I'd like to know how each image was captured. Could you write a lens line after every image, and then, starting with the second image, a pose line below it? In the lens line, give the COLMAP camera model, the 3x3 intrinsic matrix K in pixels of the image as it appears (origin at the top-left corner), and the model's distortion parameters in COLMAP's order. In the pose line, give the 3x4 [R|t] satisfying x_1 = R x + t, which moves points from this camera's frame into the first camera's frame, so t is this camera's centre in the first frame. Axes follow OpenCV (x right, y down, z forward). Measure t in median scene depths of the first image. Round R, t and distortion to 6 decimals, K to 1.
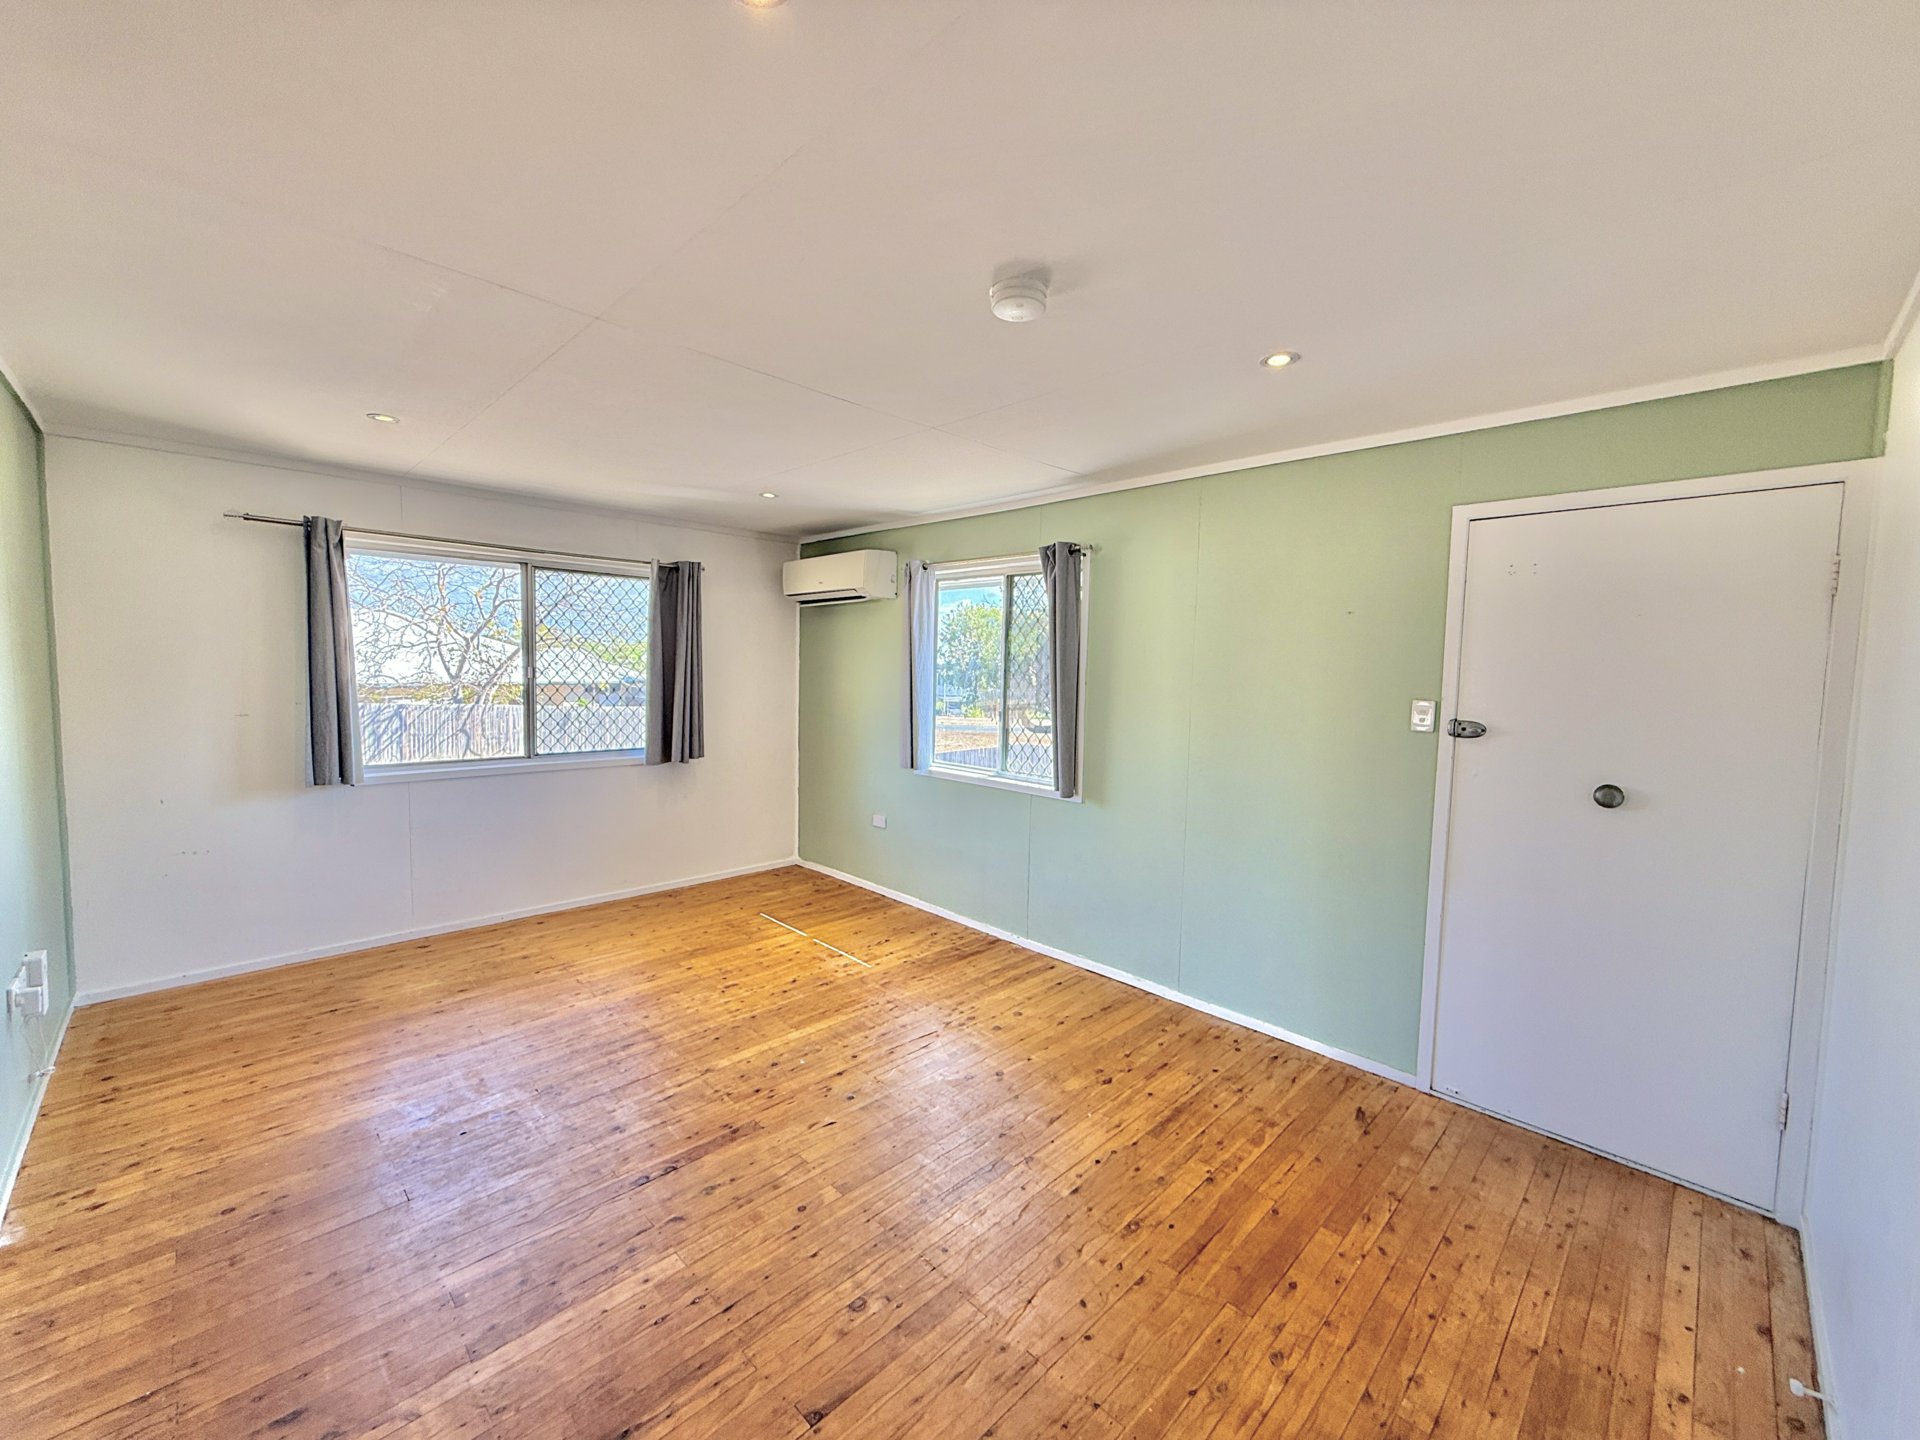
lens RADIAL K [[762.2, 0, 955.5], [0, 762.2, 721.1], [0, 0, 1]] dist [-0.000538, -0.000001]
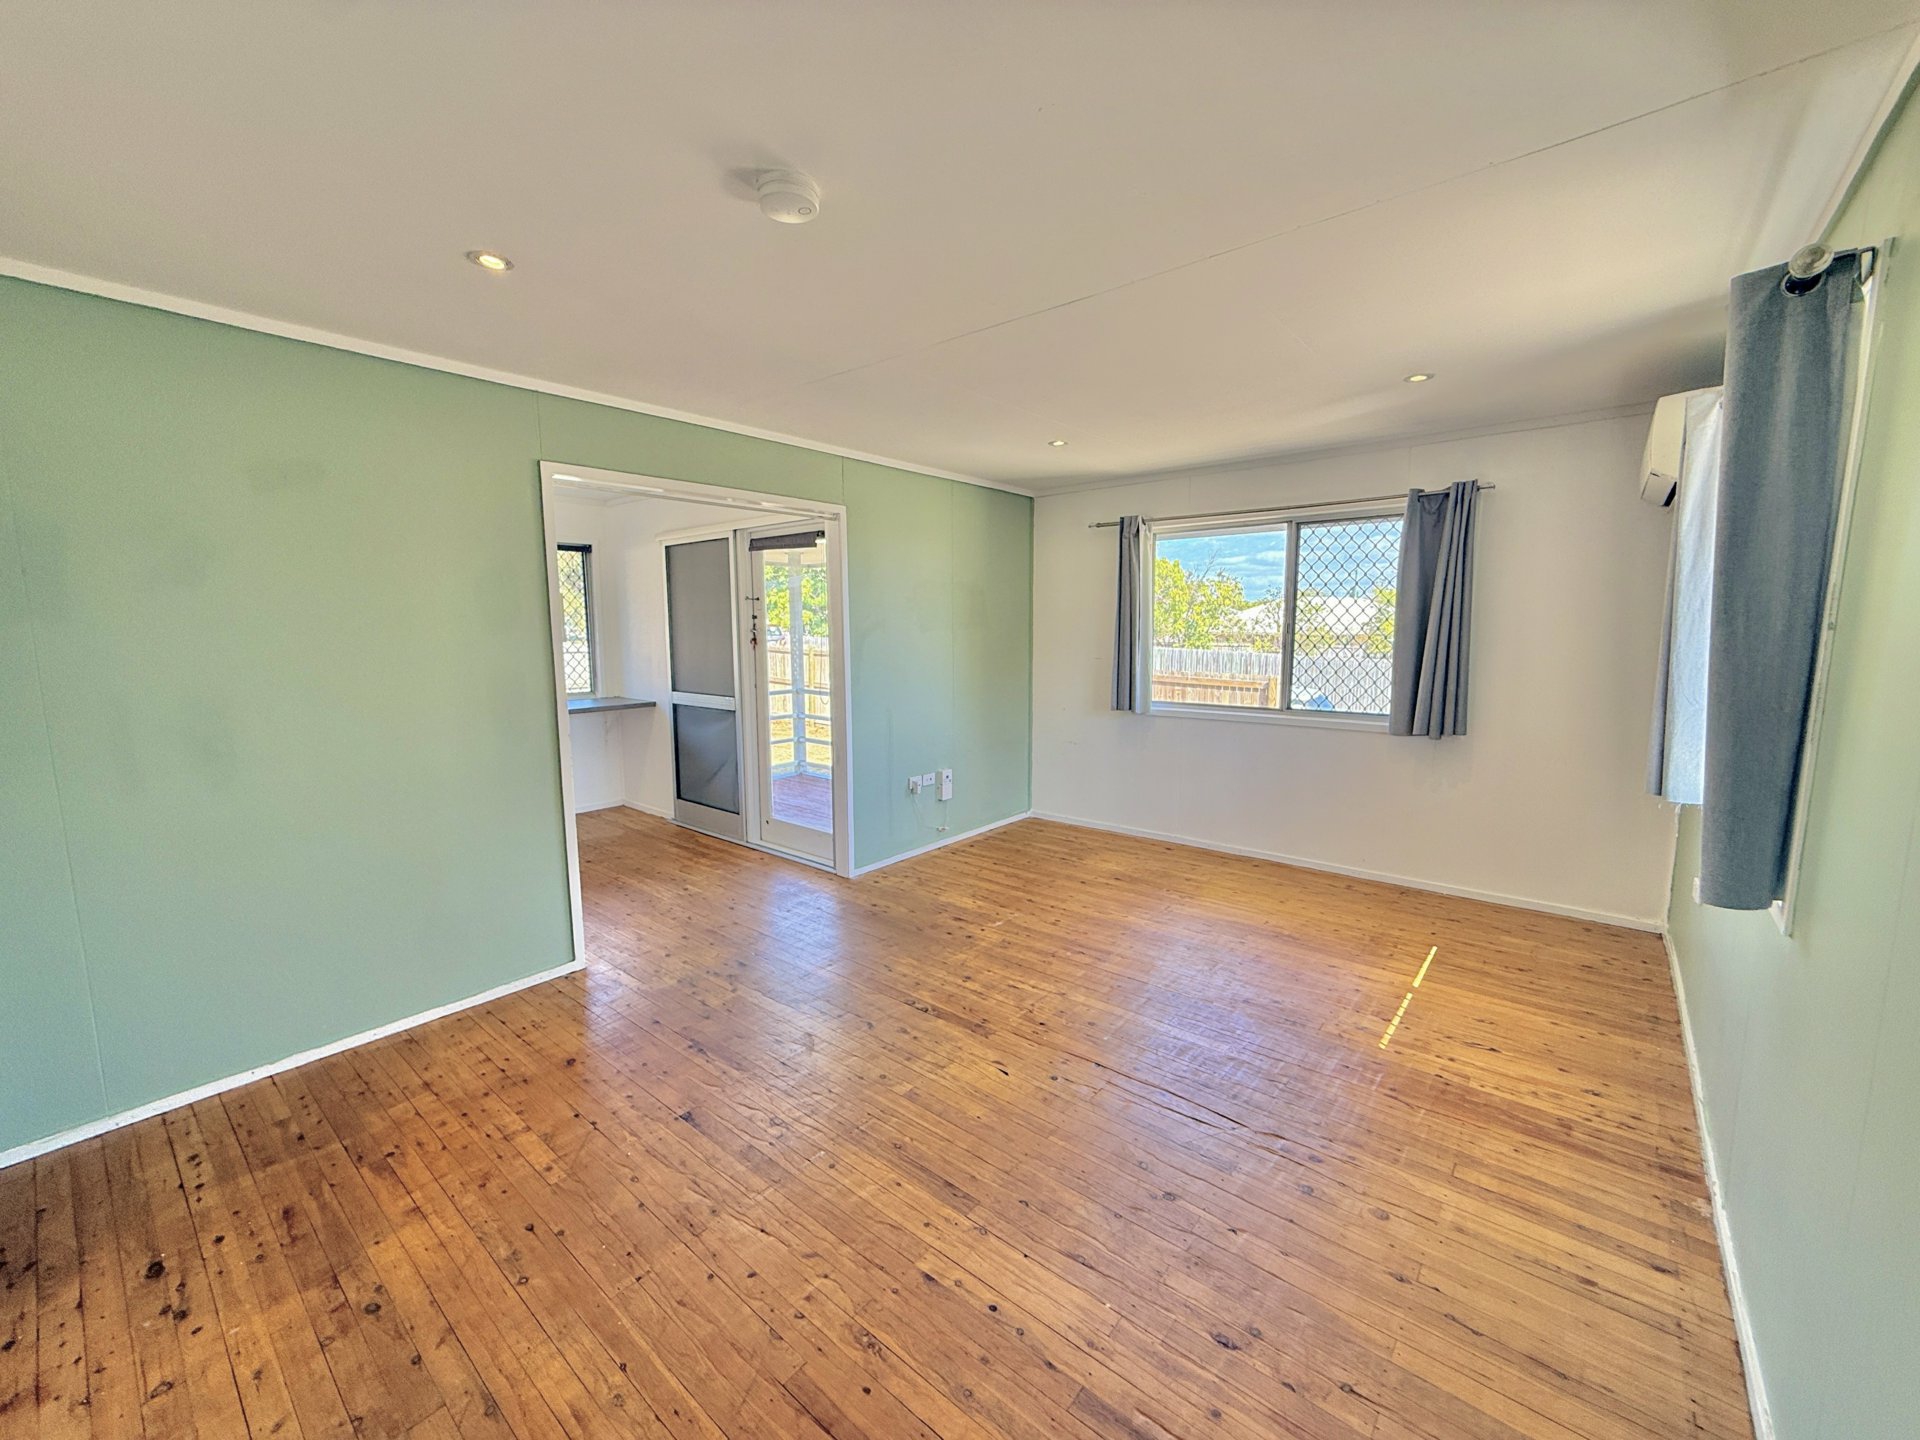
lens RADIAL K [[762.2, 0, 955.5], [0, 762.2, 721.1], [0, 0, 1]] dist [-0.000538, -0.000001]
pose [[0.091793, 0.103847, -0.990348, 0.517979], [-0.063691, 0.993123, 0.098235, -0.014012], [0.993739, 0.054059, 0.097776, 0.549170]]
